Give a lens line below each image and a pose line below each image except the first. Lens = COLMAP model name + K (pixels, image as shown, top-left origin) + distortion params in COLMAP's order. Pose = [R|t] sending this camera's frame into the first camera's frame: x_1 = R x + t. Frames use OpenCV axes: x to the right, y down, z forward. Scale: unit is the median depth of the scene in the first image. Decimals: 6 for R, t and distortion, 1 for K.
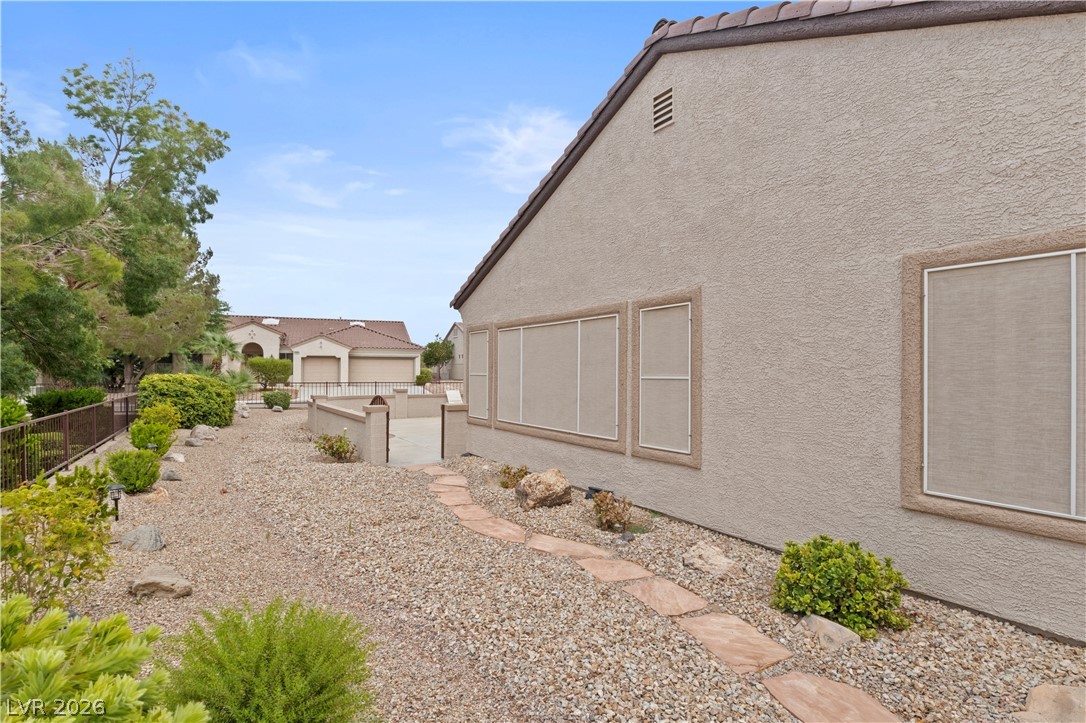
lens RADIAL K [[542.7, 0, 542.5], [0, 542.7, 363.0], [0, 0, 1]] dist [-0.009161, -0.000609]
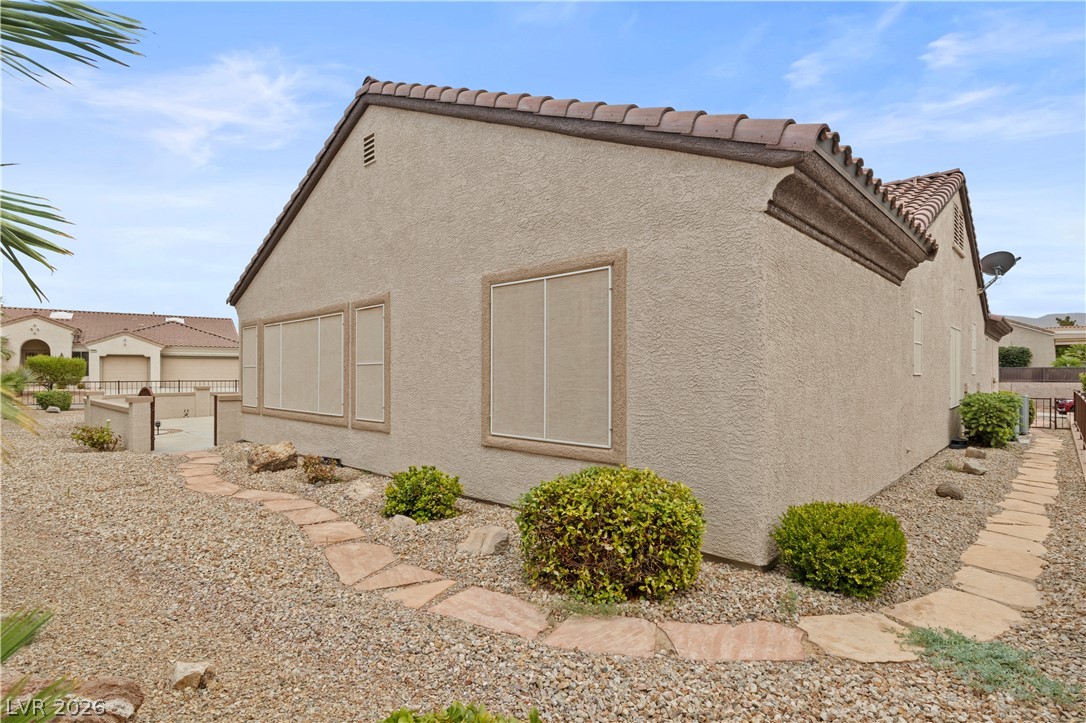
lens RADIAL K [[542.7, 0, 544.3], [0, 542.7, 369.5], [0, 0, 1]] dist [-0.009161, -0.000609]
pose [[0.968295, -0.003755, 0.249781, 0.291491], [0.001462, 0.999955, 0.009367, 0.028729], [-0.249805, -0.008705, 0.968257, -0.307958]]
